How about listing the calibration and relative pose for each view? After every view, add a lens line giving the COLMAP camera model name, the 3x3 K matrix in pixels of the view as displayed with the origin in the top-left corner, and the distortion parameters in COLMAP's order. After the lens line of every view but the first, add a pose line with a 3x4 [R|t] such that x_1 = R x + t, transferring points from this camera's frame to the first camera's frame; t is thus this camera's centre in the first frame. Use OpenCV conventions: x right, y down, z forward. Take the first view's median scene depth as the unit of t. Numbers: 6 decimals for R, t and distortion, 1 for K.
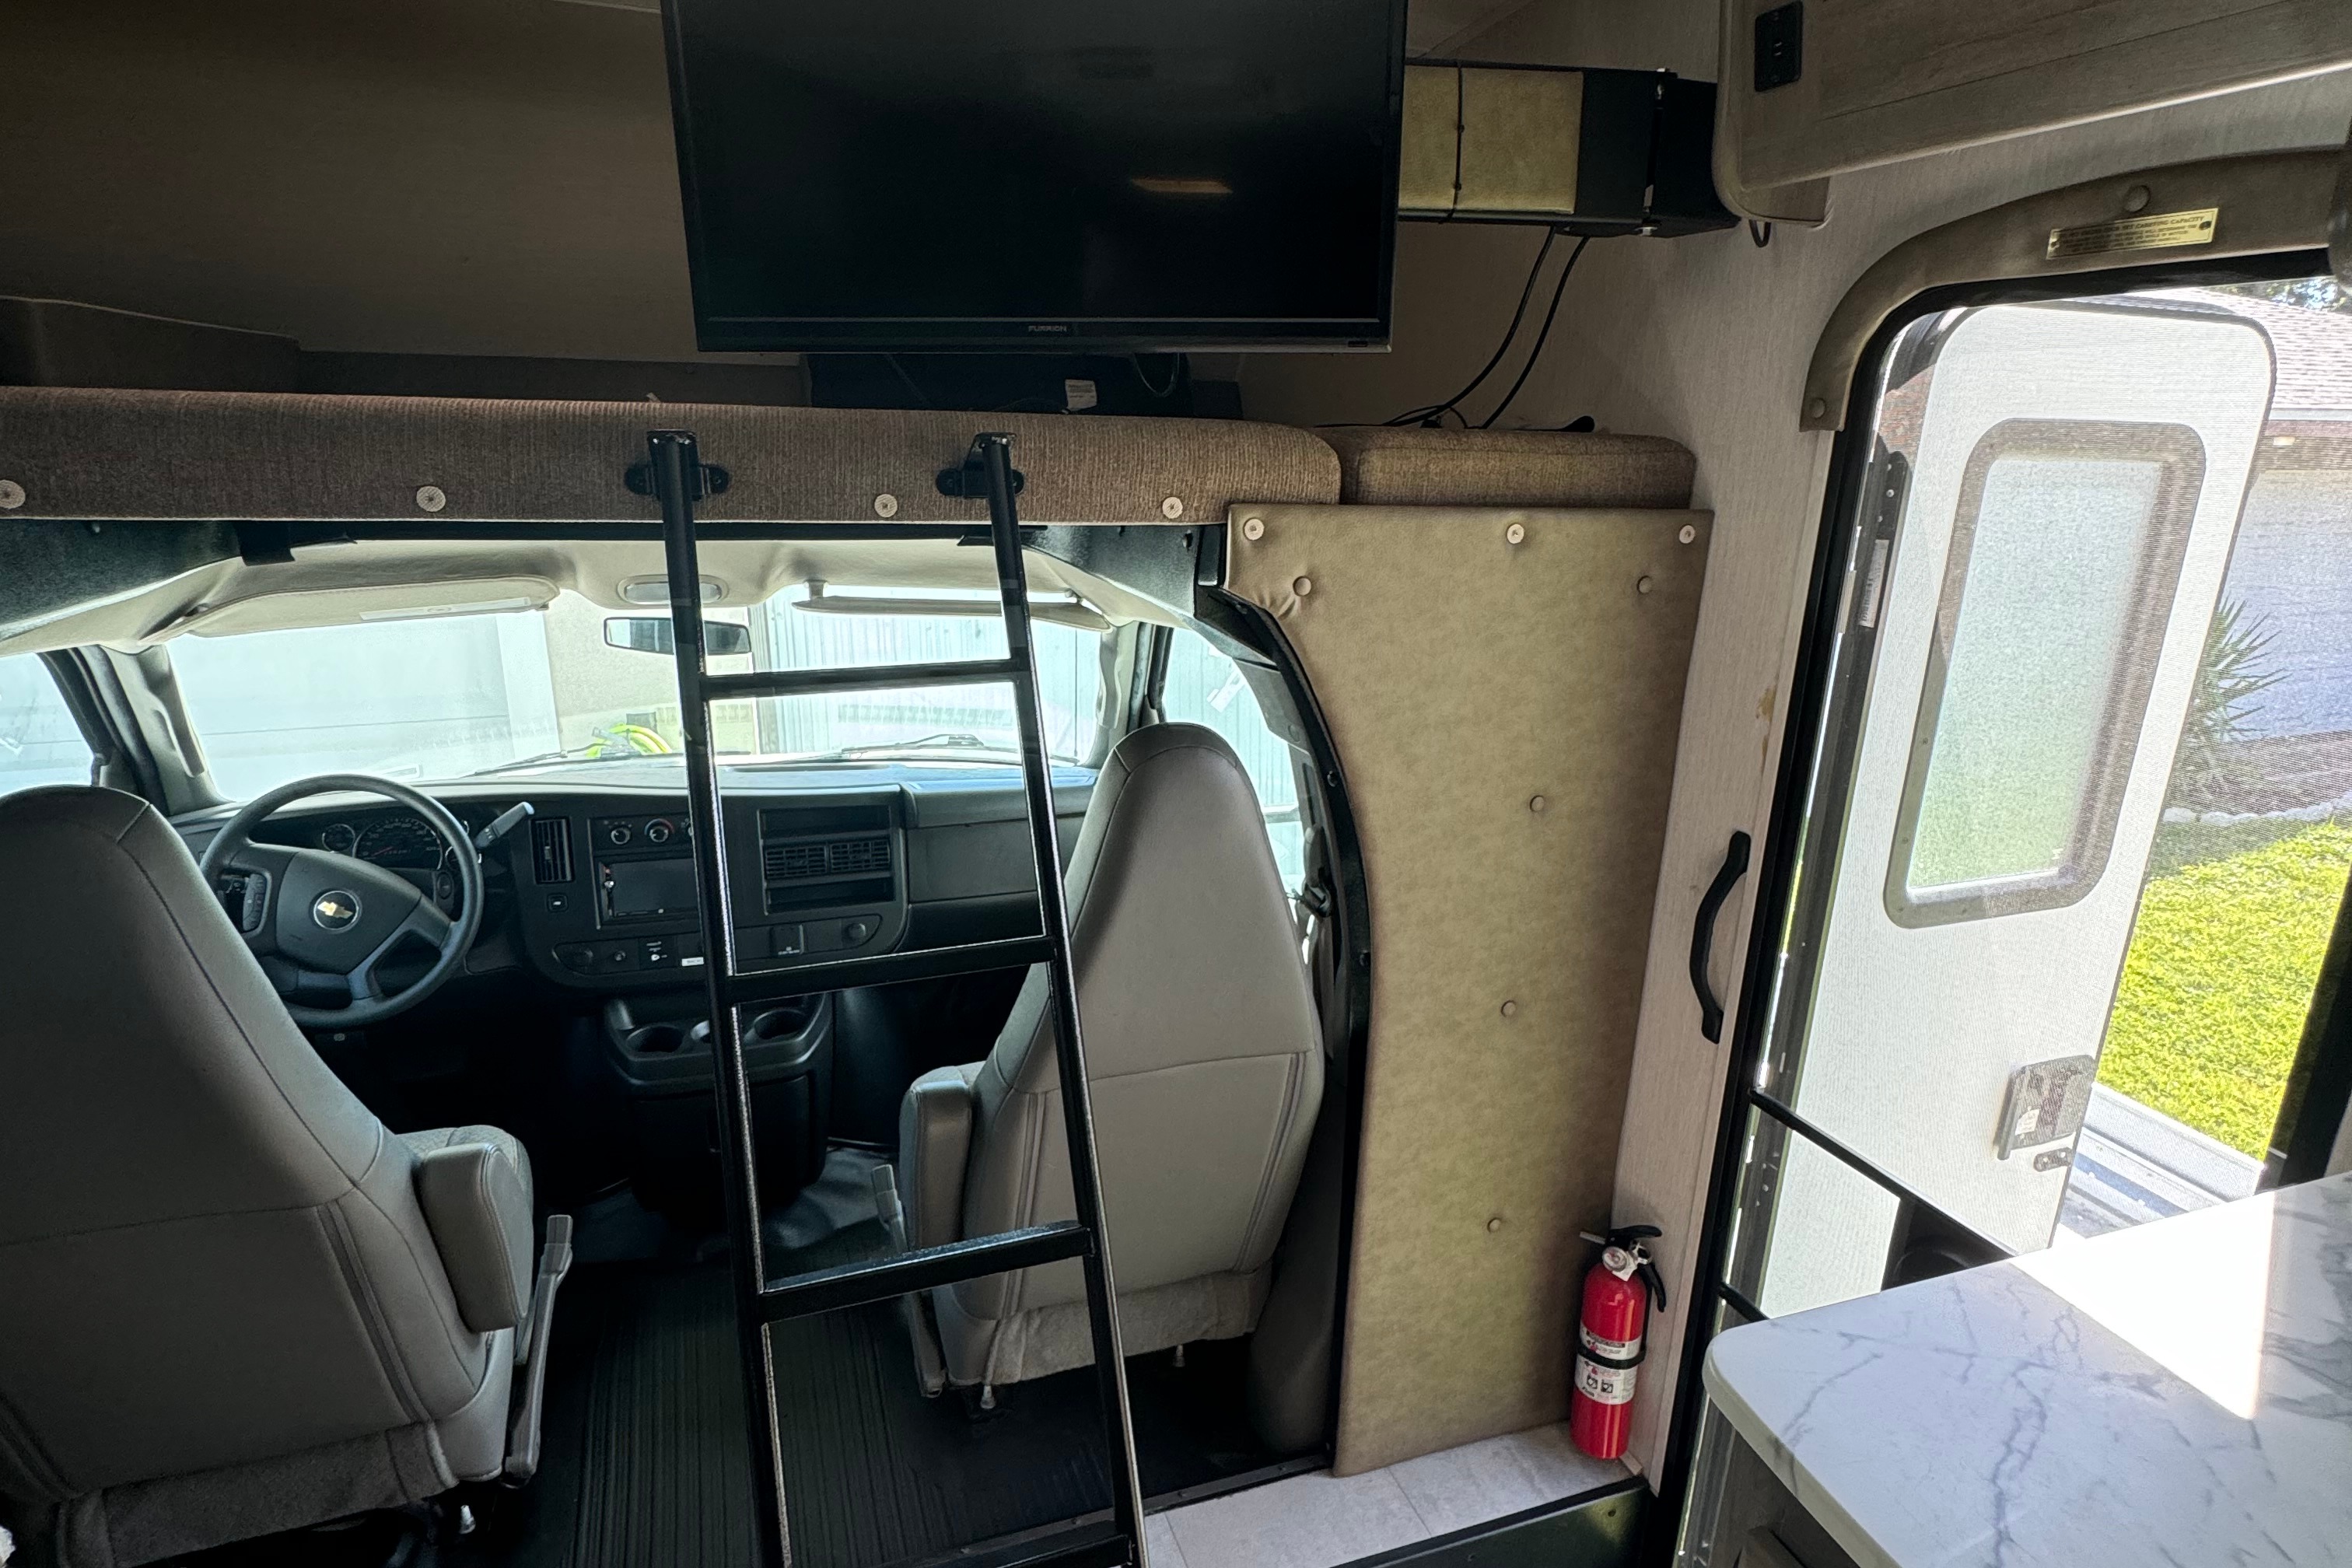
lens RADIAL K [[1255.9, 0, 1176.0], [0, 1255.9, 784.0], [0, 0, 1]] dist [-0.003705, 0.001994]
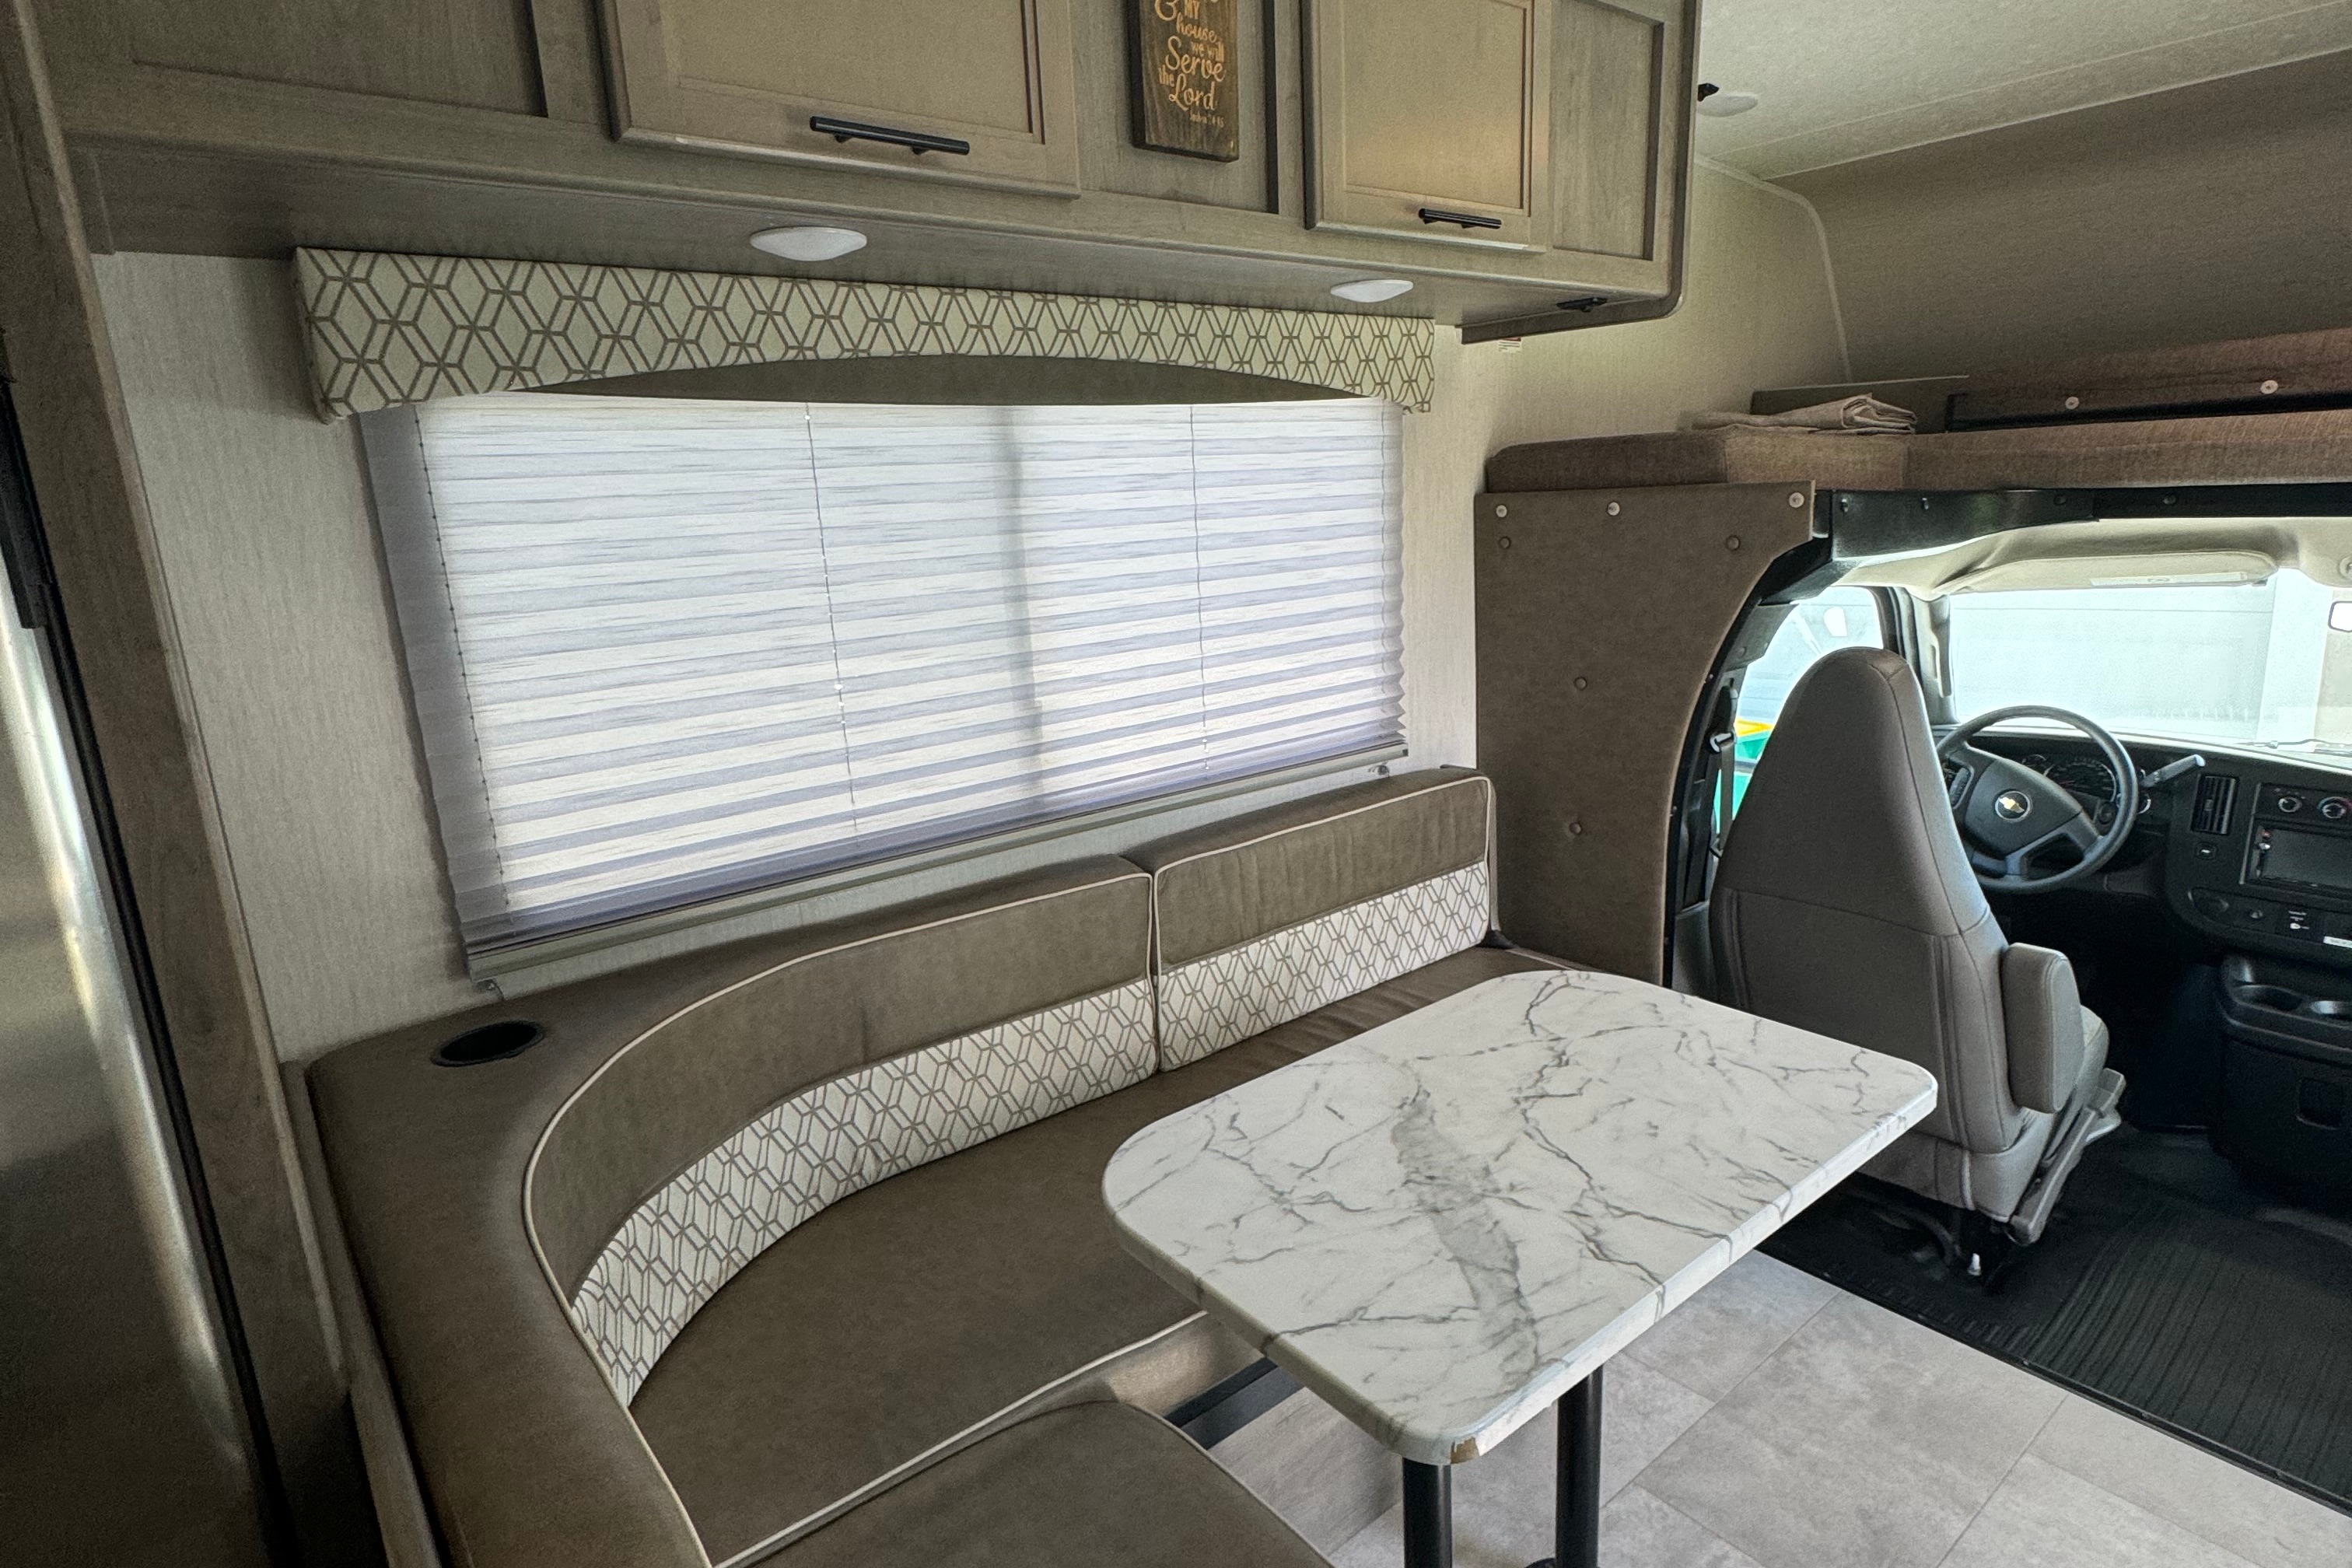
lens RADIAL K [[1255.9, 0, 1176.0], [0, 1255.9, 784.0], [0, 0, 1]] dist [-0.003705, 0.001994]
pose [[0.323228, 0.173864, -0.930212, 0.252842], [-0.201130, 0.973141, 0.111999, 0.102145], [0.924700, 0.150893, 0.349516, -0.261016]]
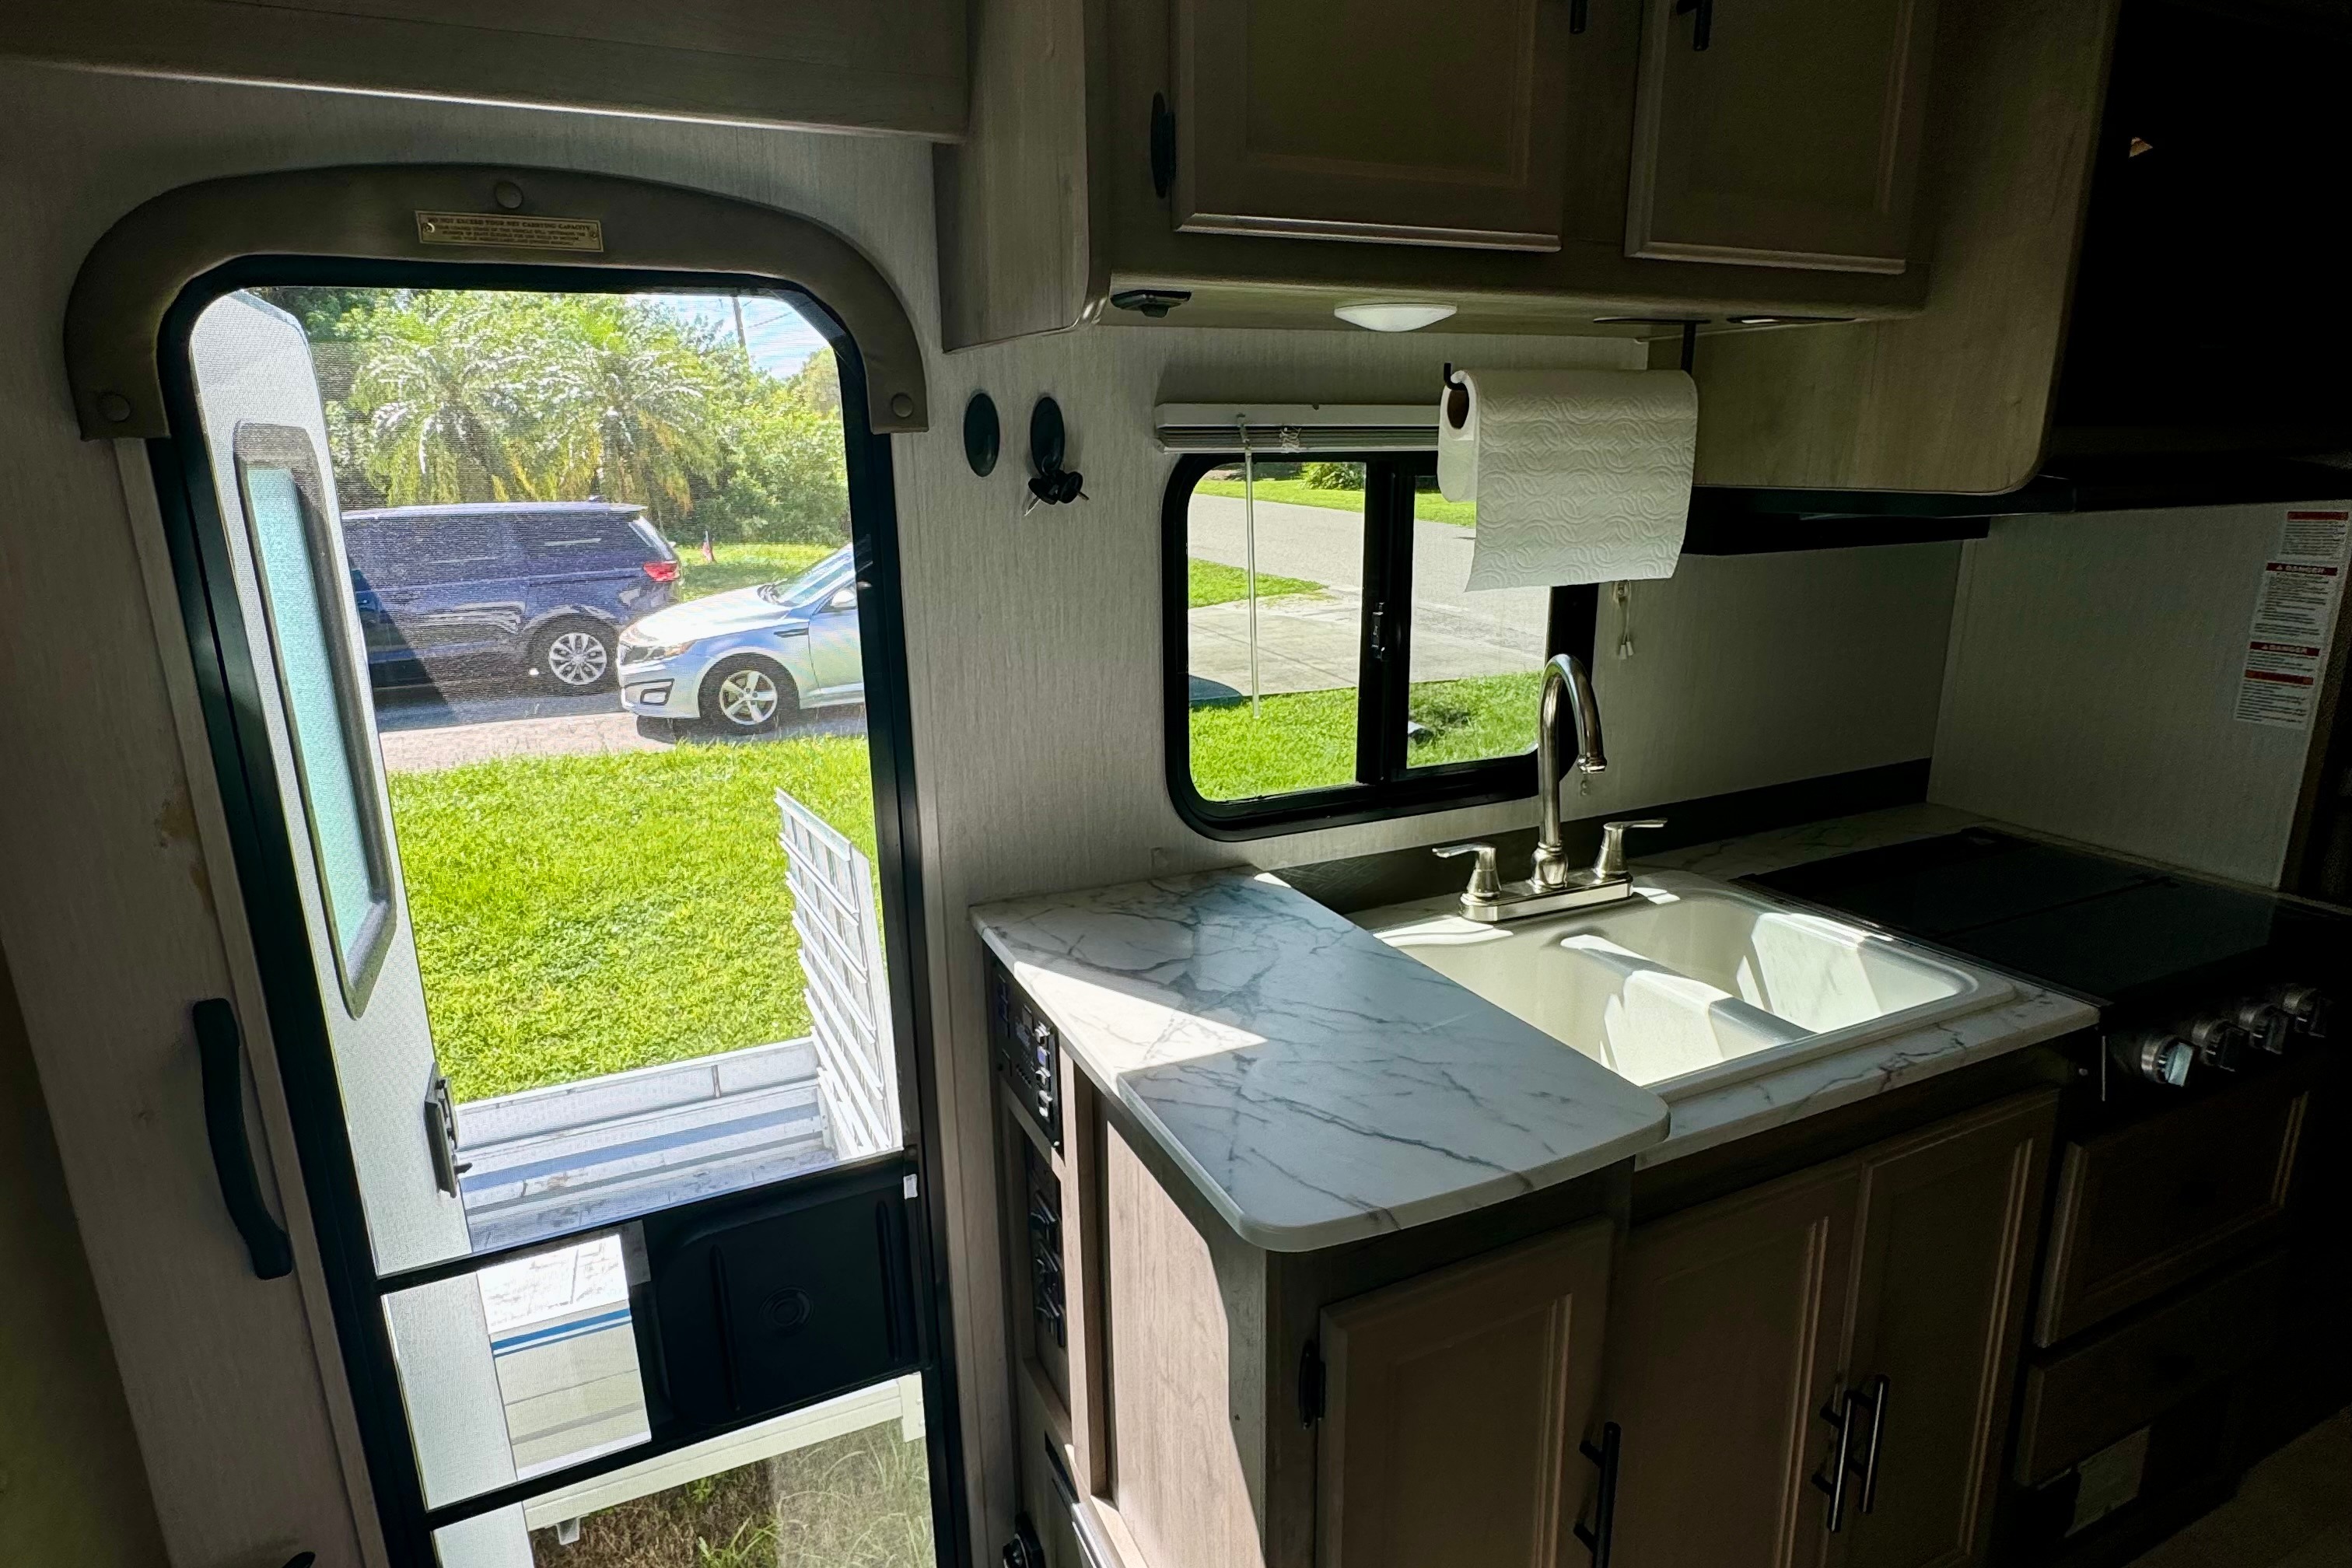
lens RADIAL K [[1255.9, 0, 1176.0], [0, 1255.9, 784.0], [0, 0, 1]] dist [-0.003705, 0.001994]
pose [[-0.086055, -0.279166, 0.956379, -0.352192], [0.288378, 0.911868, 0.292121, -0.176875], [-0.953642, 0.300938, 0.002035, 0.626127]]
